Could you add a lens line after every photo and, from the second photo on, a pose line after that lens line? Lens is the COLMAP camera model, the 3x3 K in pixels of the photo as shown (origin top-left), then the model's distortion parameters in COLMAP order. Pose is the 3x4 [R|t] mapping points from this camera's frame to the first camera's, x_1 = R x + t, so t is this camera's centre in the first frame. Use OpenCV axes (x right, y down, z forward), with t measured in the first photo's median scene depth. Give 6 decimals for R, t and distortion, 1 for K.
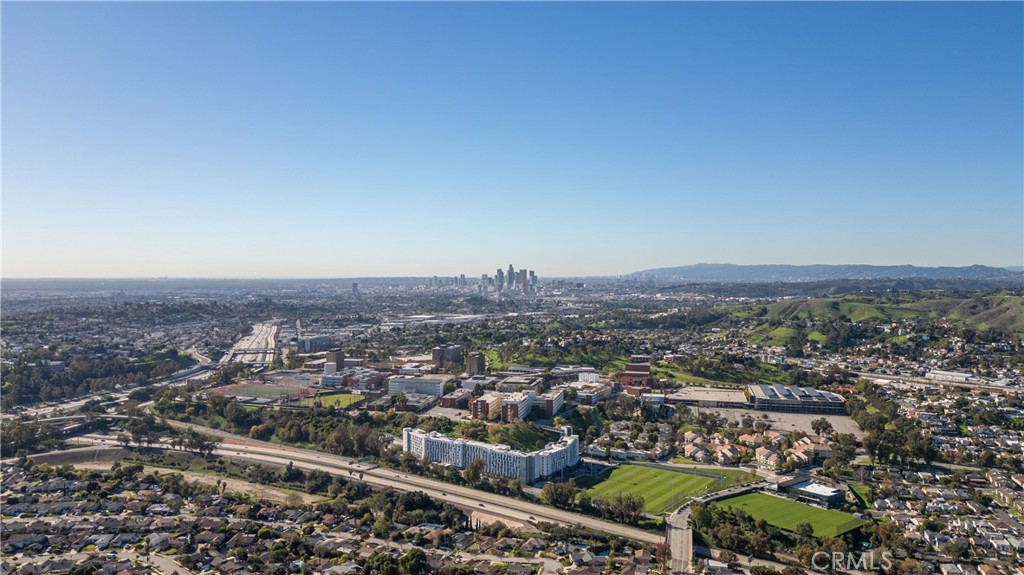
lens RADIAL K [[714.9, 0, 514.4], [0, 714.9, 287.0], [0, 0, 1]] dist [0.071488, -0.070353]
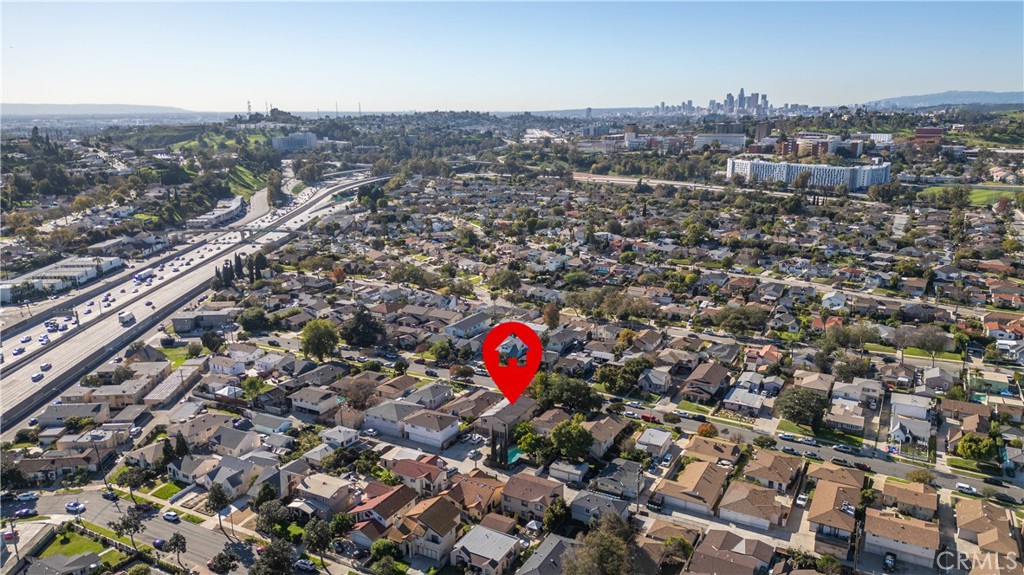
lens RADIAL K [[714.9, 0, 507.3], [0, 714.9, 285.3], [0, 0, 1]] dist [0.071488, -0.070353]
pose [[0.968348, 0.051111, -0.244315, -0.188102], [-0.005666, 0.983060, 0.183199, 0.169203], [0.249539, -0.176016, 0.952233, -0.264918]]
